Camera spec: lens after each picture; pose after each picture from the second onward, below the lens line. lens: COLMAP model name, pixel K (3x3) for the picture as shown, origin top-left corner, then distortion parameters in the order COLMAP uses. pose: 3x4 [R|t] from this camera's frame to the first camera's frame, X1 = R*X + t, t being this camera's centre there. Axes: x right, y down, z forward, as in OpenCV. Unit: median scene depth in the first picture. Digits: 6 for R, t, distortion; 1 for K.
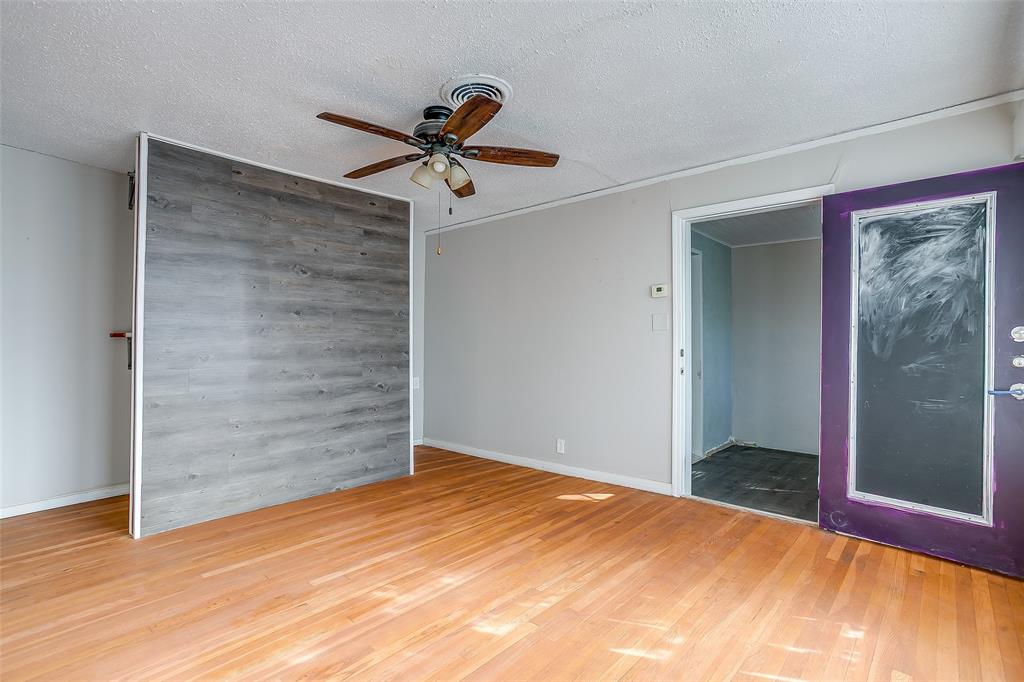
lens RADIAL K [[496.1, 0, 512.7], [0, 496.1, 337.3], [0, 0, 1]] dist [-0.061403, 0.030504]
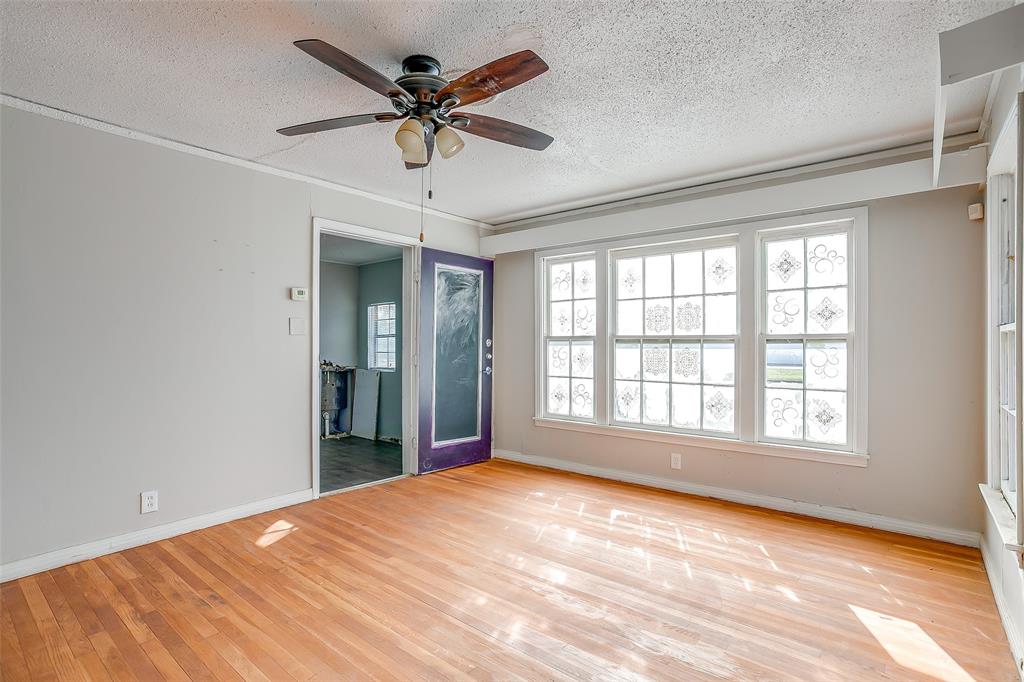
lens RADIAL K [[496.8, 0, 511.6], [0, 496.8, 347.0], [0, 0, 1]] dist [-0.034464, 0.025071]
pose [[-0.037002, -0.004715, 0.999304, -0.761794], [-0.011263, 0.999927, 0.004301, 0.001111], [-0.999252, -0.011096, -0.037053, 0.688089]]
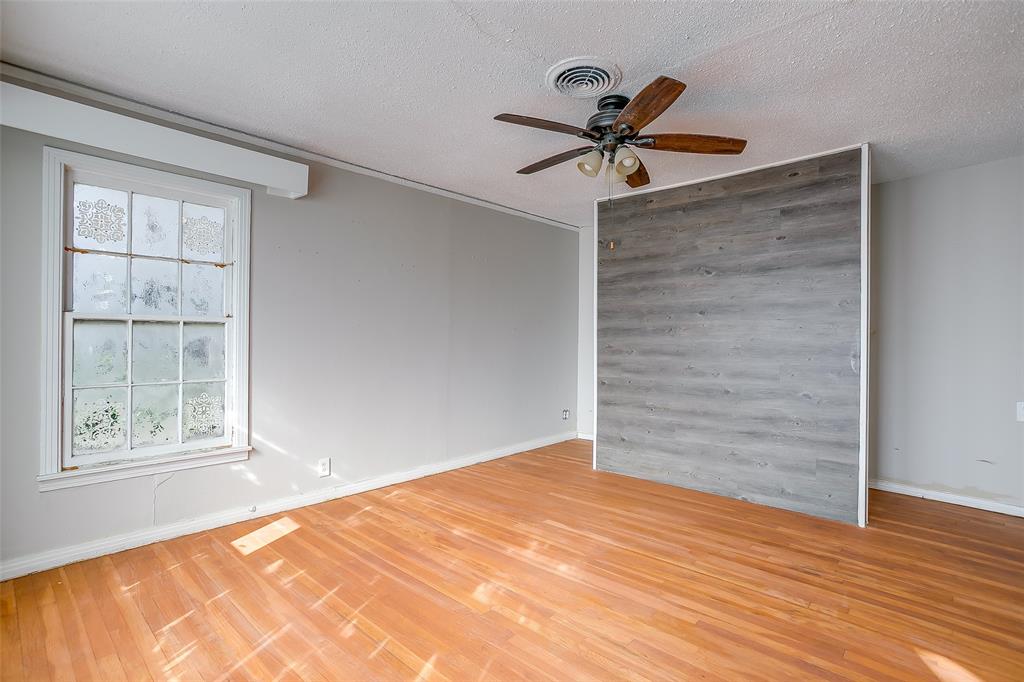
lens RADIAL K [[496.1, 0, 512.7], [0, 496.1, 337.3], [0, 0, 1]] dist [-0.061403, 0.030504]
pose [[-0.020210, -0.003928, -0.999788, 0.640349], [0.000707, 0.999992, -0.003943, 0.007022], [0.999795, -0.000787, -0.020207, 0.640686]]
